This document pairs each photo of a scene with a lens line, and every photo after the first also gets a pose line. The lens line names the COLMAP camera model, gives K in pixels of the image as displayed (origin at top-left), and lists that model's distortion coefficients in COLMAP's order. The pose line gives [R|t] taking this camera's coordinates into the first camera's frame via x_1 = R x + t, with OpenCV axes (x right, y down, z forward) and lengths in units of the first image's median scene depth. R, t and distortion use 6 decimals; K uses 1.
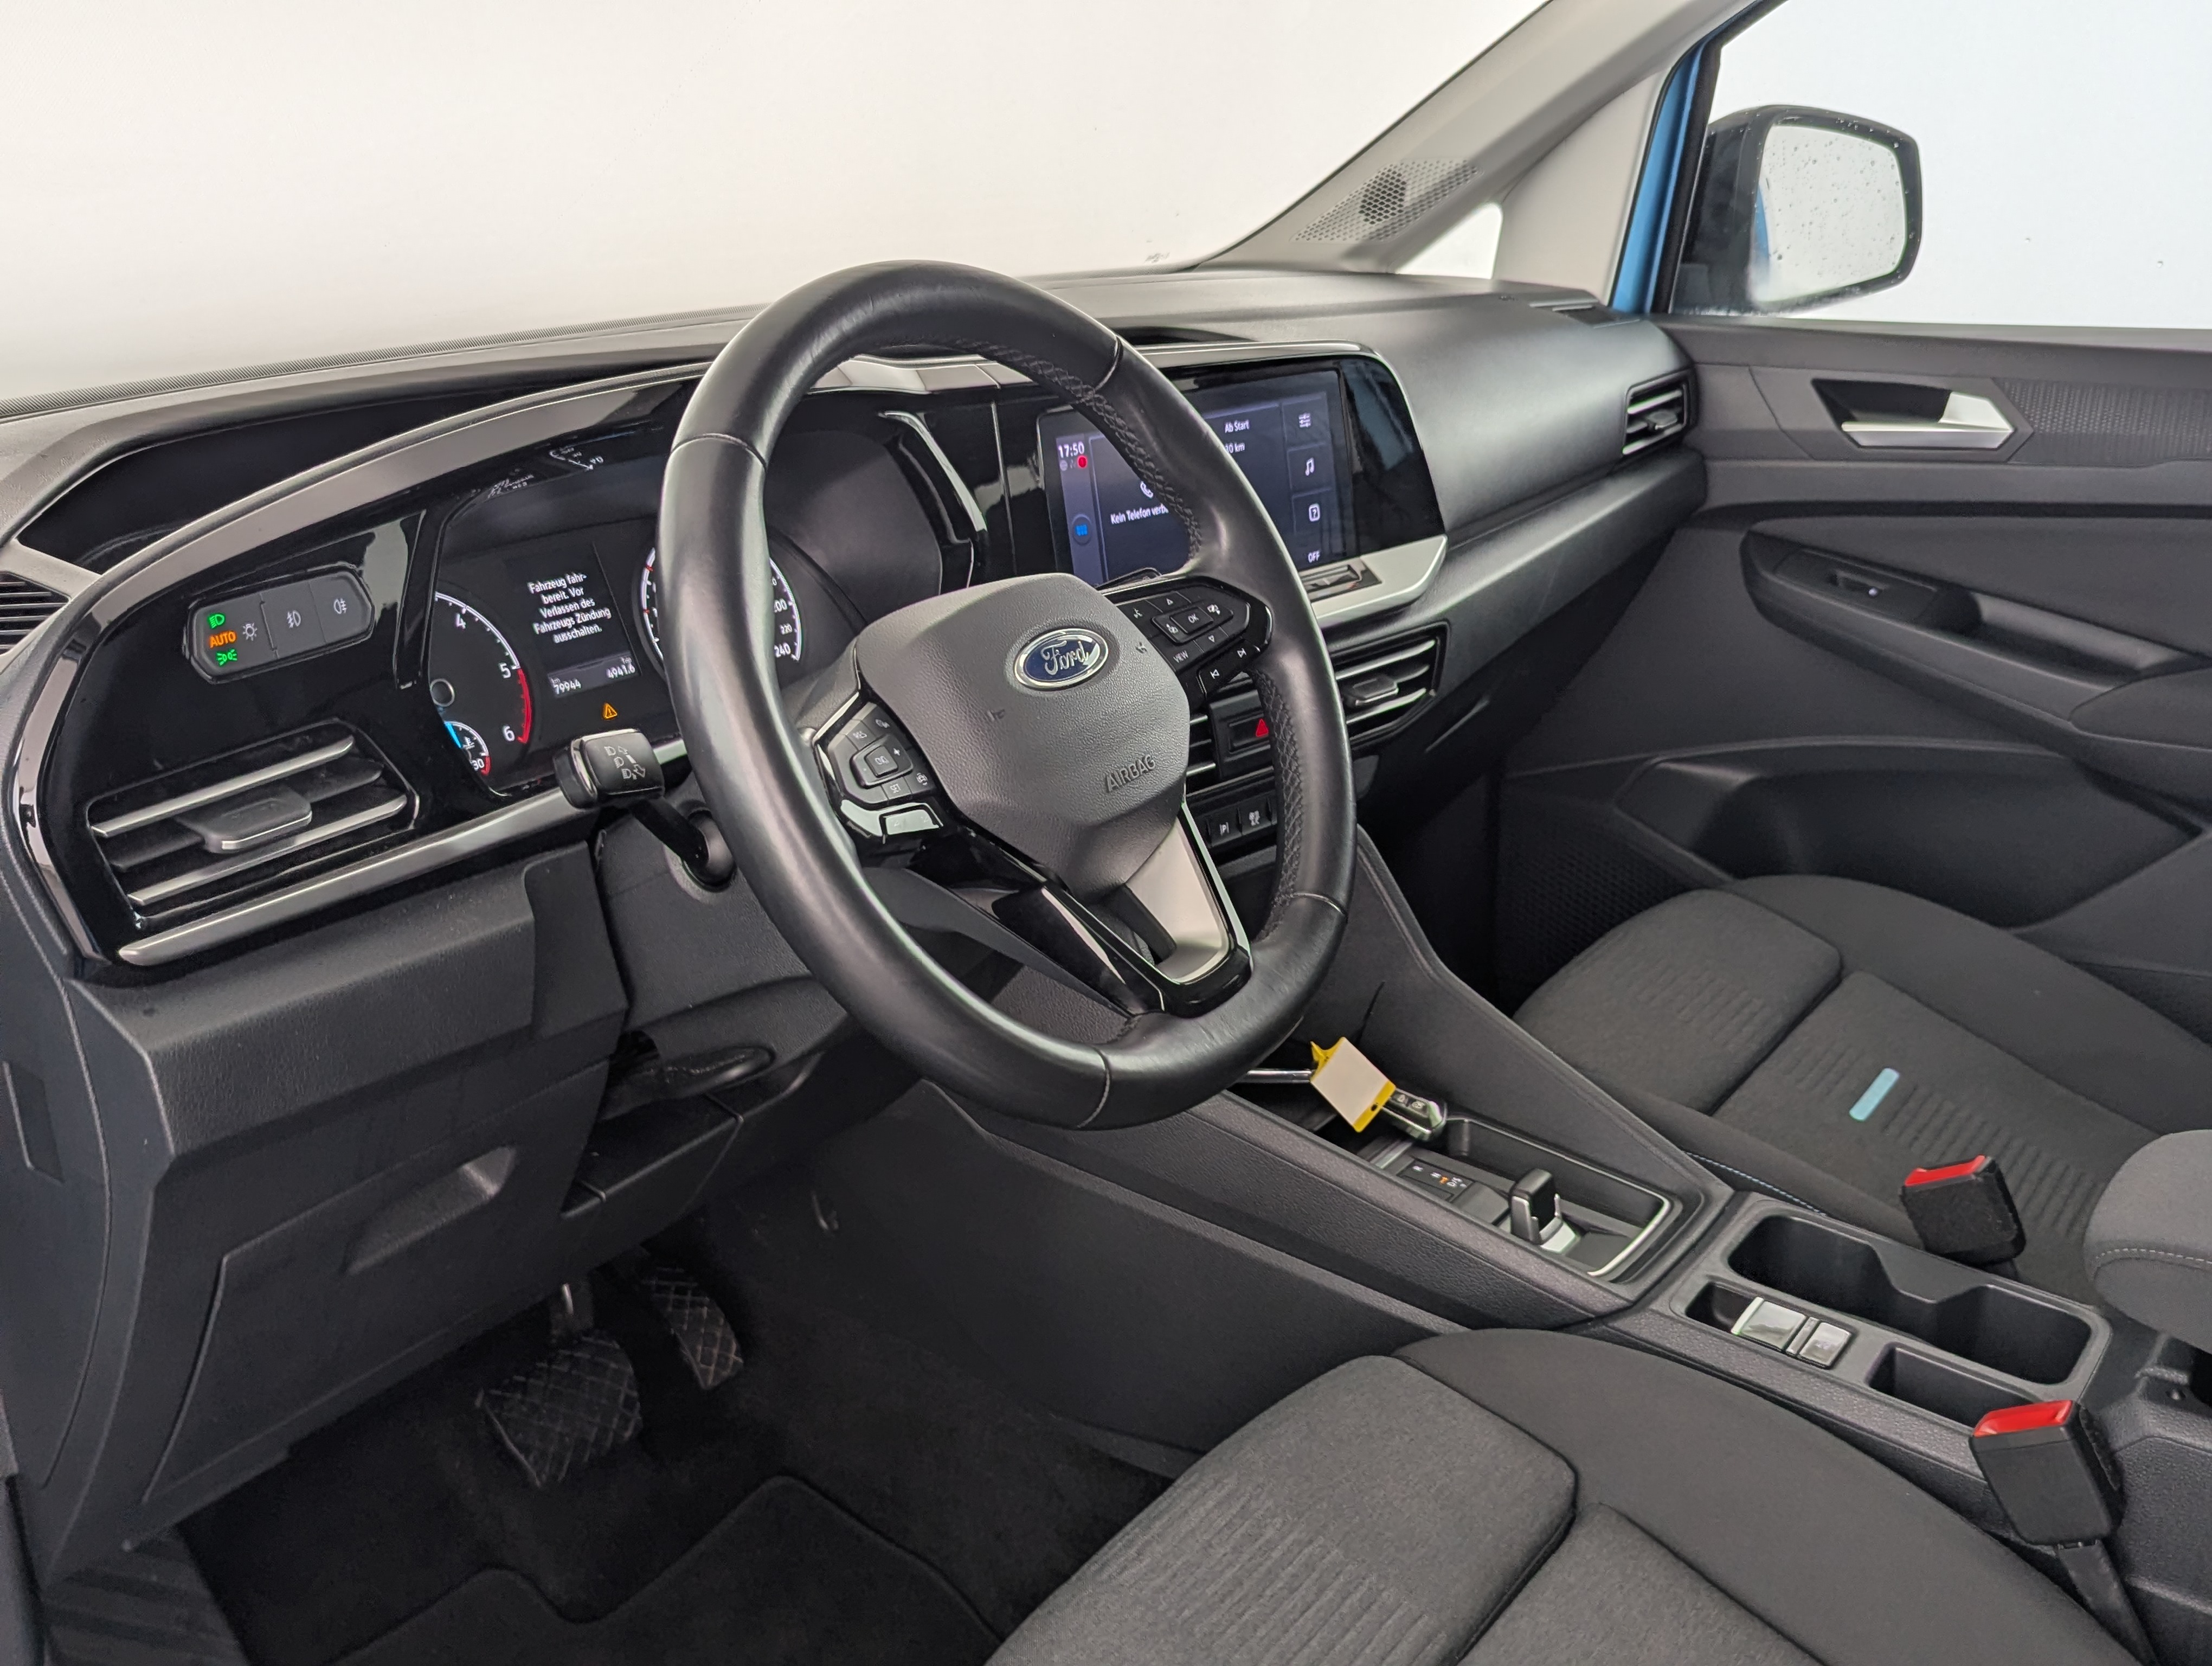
lens RADIAL K [[2084.2, 0, 1106.0], [0, 2084.2, 833.0], [0, 0, 1]] dist [0.099611, -0.238072]
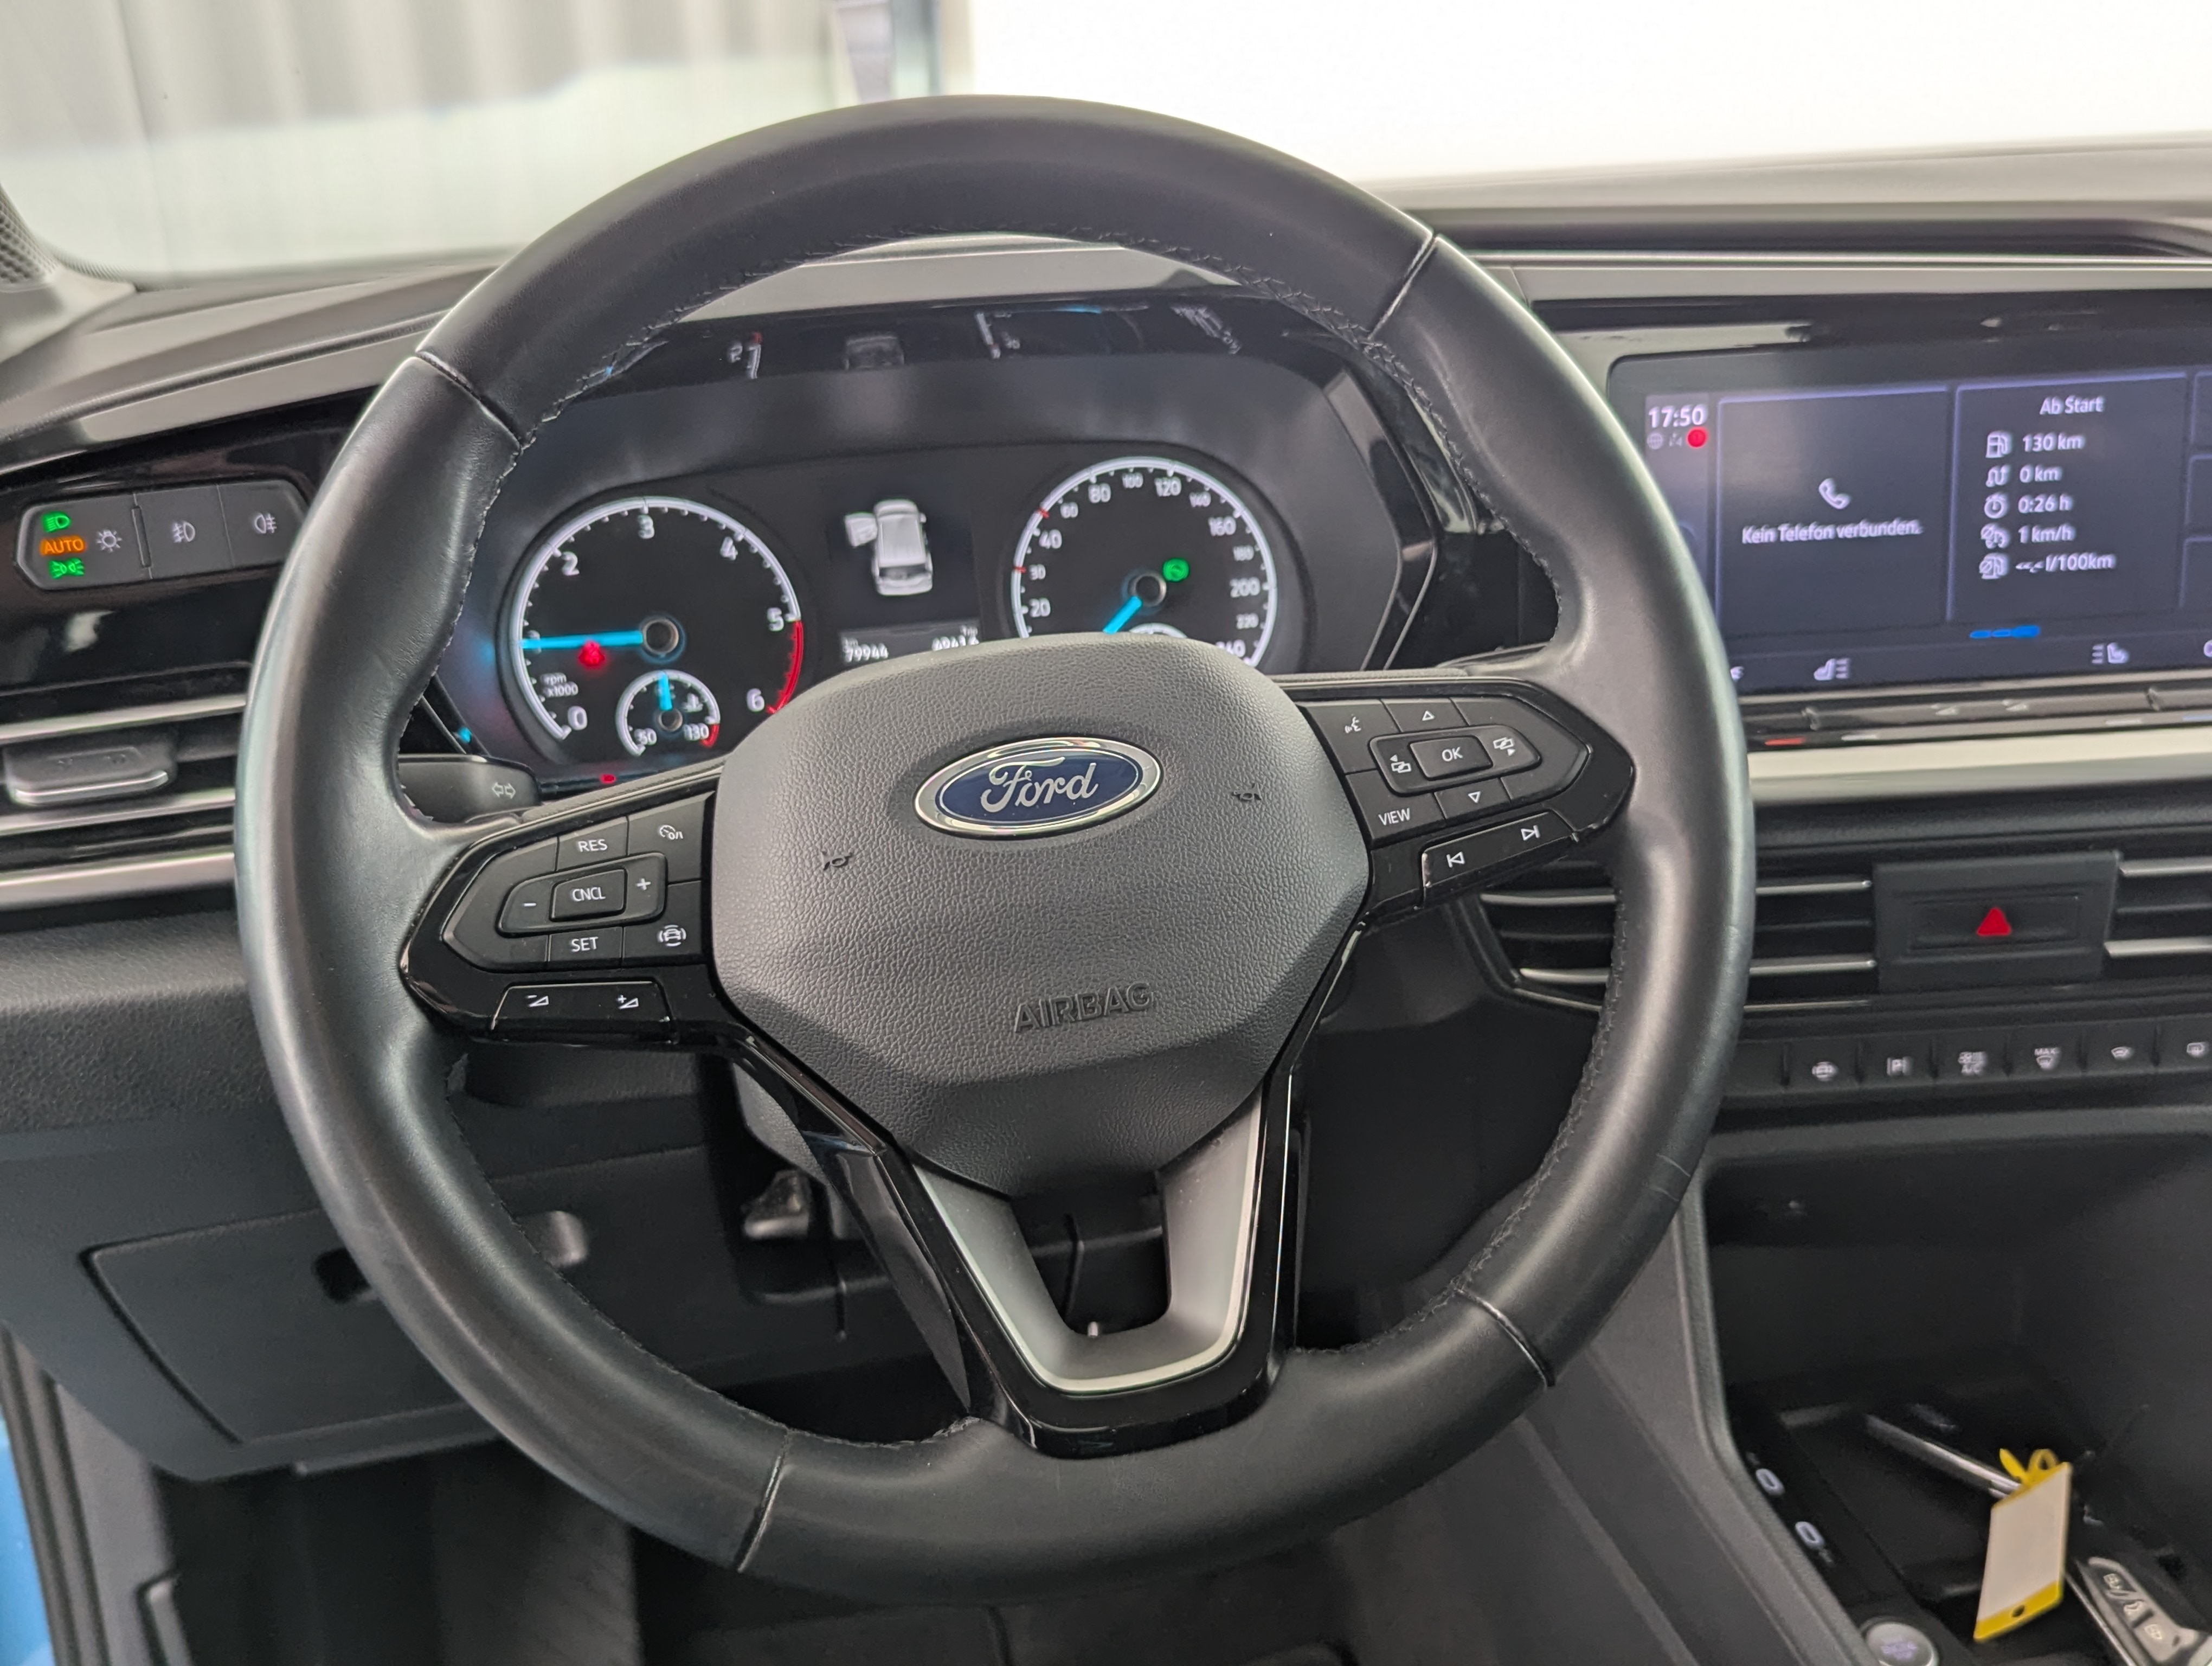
lens RADIAL K [[2123.4, 0, 1100.5], [0, 2123.4, 828.9], [0, 0, 1]] dist [0.095670, -0.255273]
pose [[0.748014, 0.240336, -0.618638, 0.311119], [-0.197909, 0.970496, 0.137732, -0.134382], [0.633487, 0.019409, 0.773509, 0.464340]]
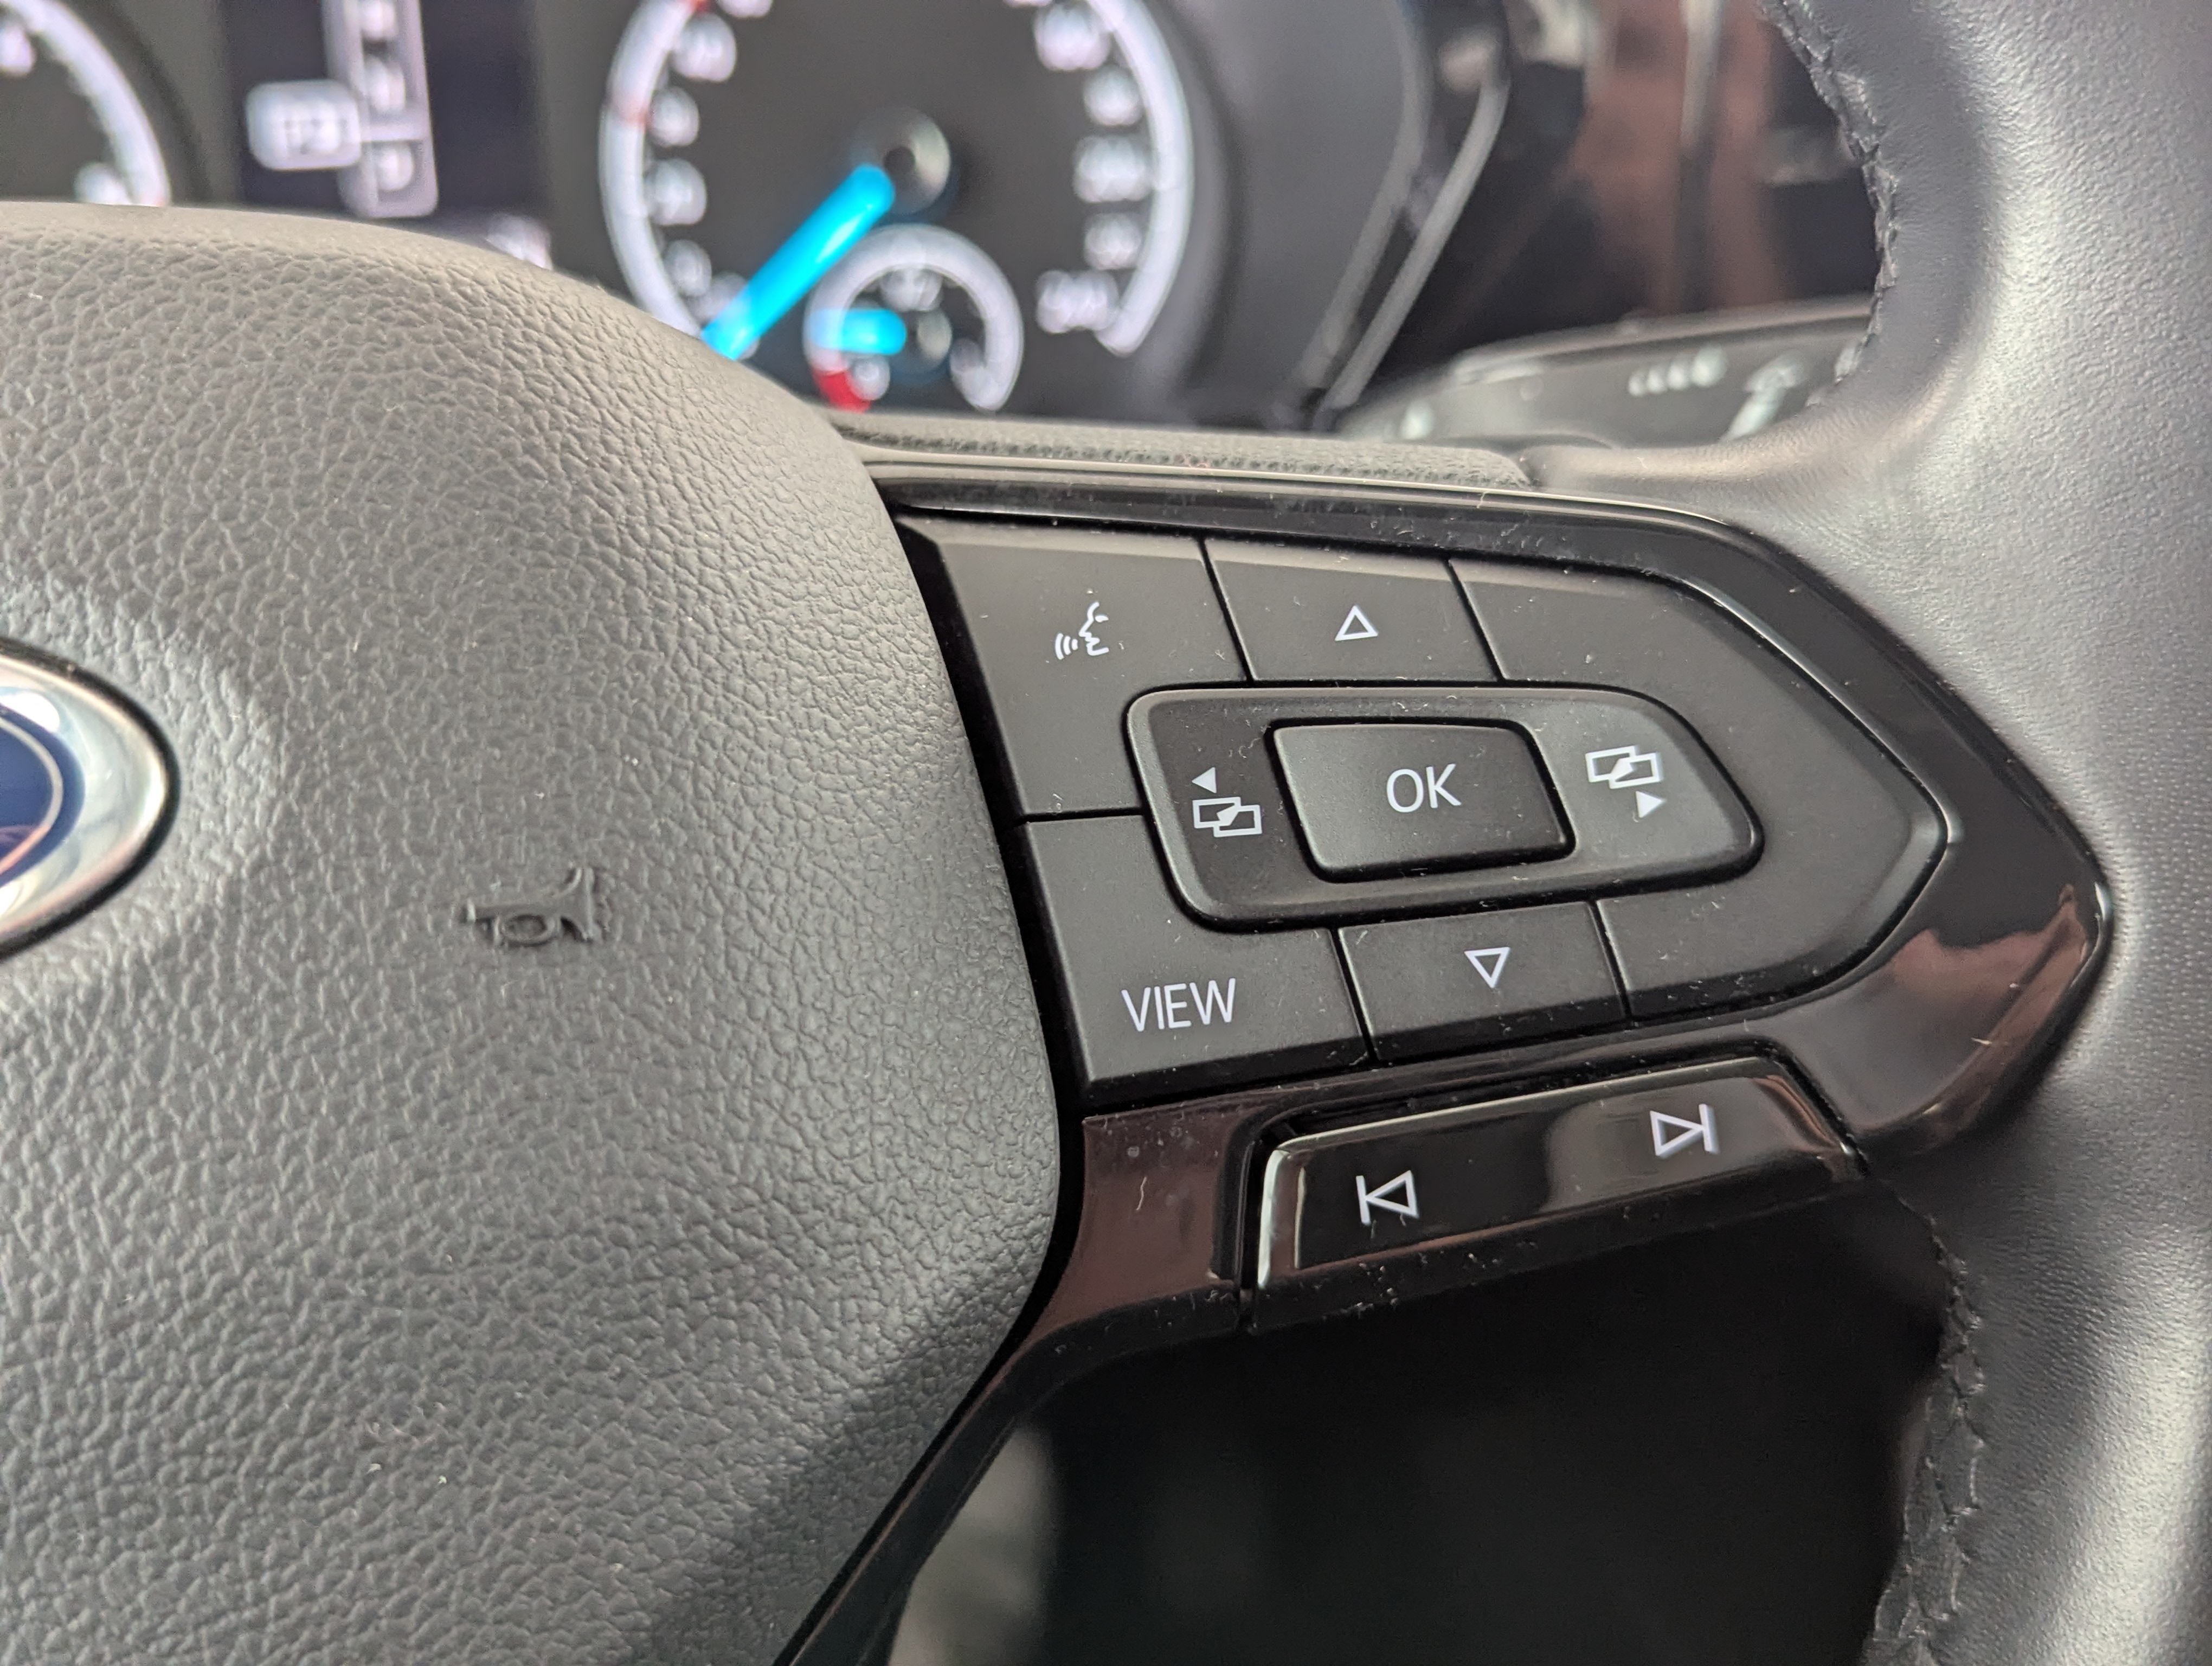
lens RADIAL K [[2451.3, 0, 1106.0], [0, 2451.3, 833.0], [0, 0, 1]] dist [0.166900, -0.412258]
pose [[0.700014, 0.380740, -0.604167, 0.129278], [-0.279719, 0.924604, 0.258582, -0.129989], [0.657068, -0.012014, 0.753736, 0.792463]]
